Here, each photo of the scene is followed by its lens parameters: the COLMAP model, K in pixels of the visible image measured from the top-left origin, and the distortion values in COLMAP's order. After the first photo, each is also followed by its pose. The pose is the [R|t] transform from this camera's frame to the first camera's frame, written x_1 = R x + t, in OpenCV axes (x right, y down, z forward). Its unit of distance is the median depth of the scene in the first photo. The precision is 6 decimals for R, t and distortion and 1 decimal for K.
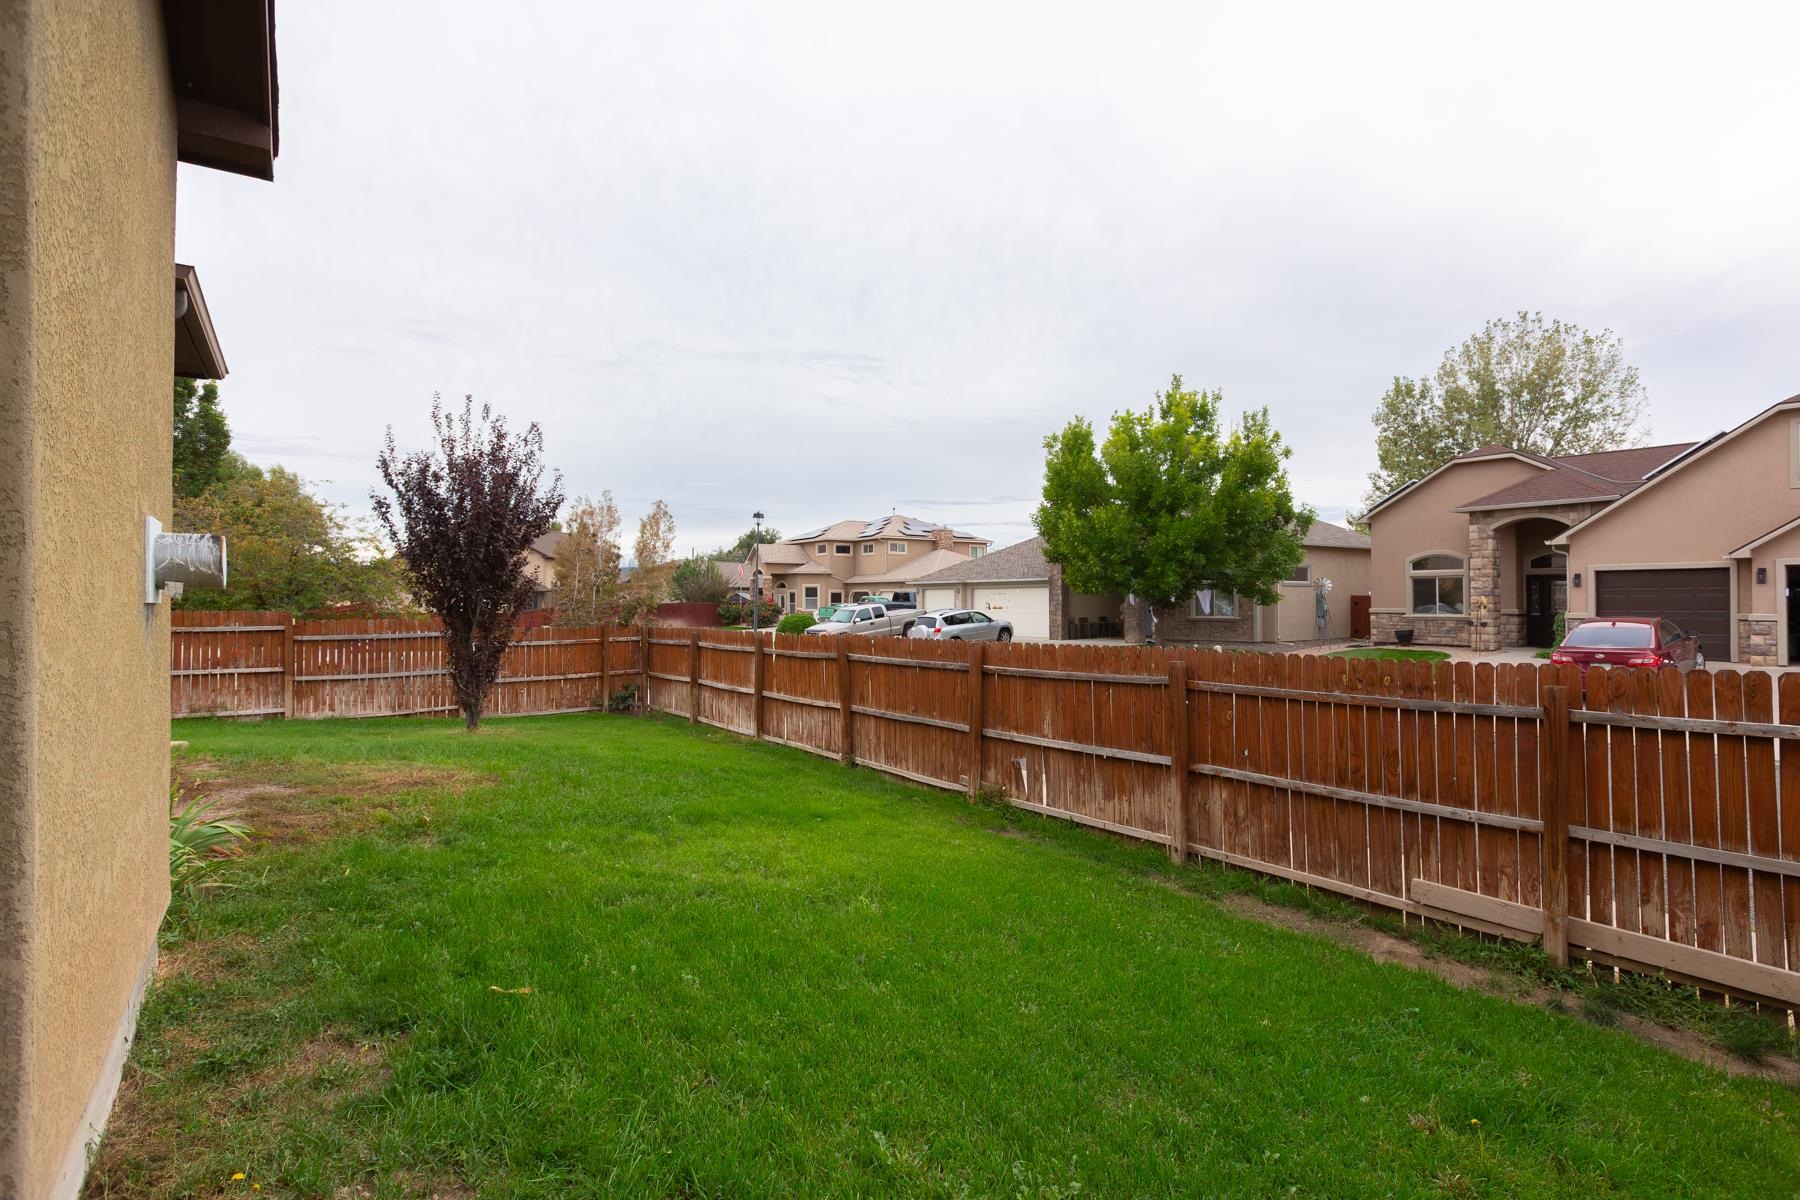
lens RADIAL K [[846.1, 0, 900.2], [0, 846.1, 596.2], [0, 0, 1]] dist [0.001649, 0.000193]
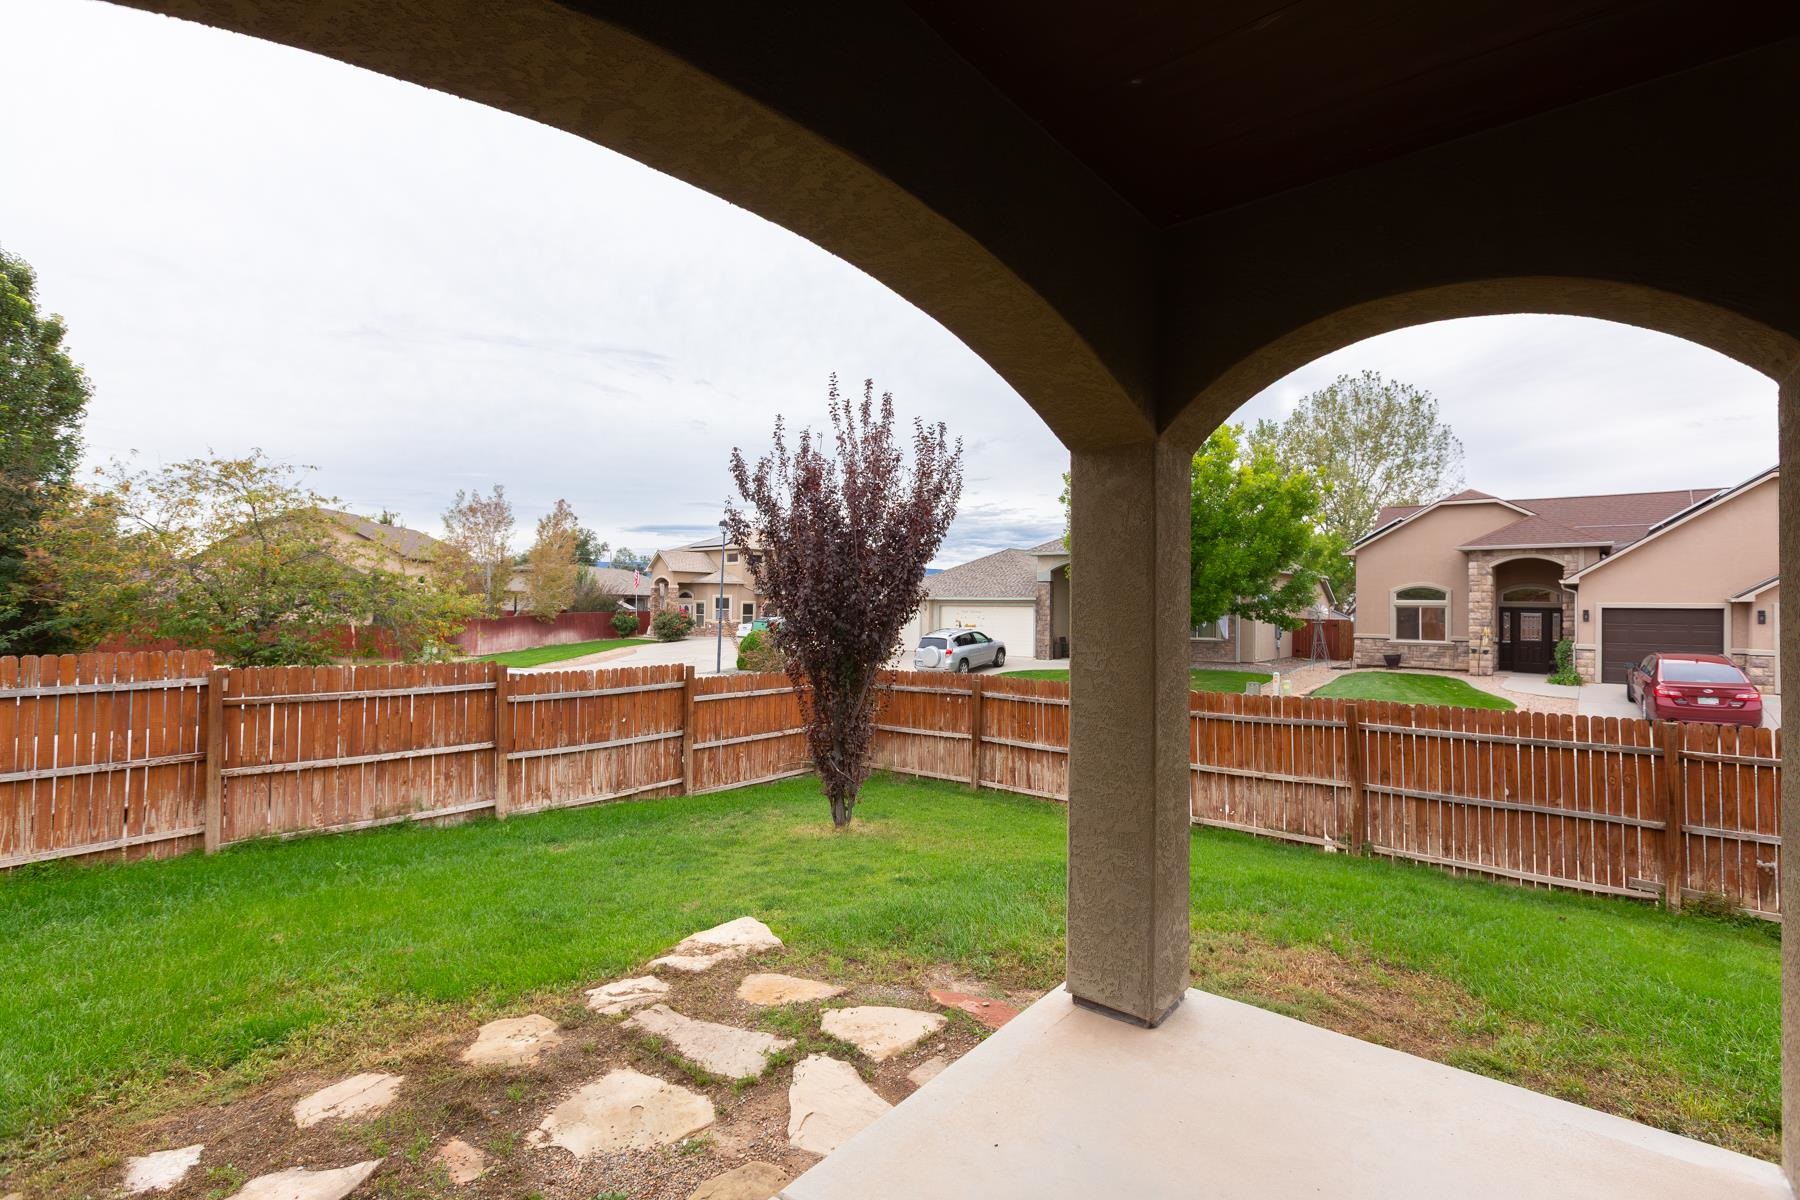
lens RADIAL K [[823.9, 0, 902.7], [0, 823.9, 598.1], [0, 0, 1]] dist [0.010197, 0.000249]
pose [[0.966096, 0.015676, 0.257708, -0.332881], [-0.015127, 0.999877, -0.004110, -0.021538], [-0.257740, 0.000073, 0.966214, 0.144995]]
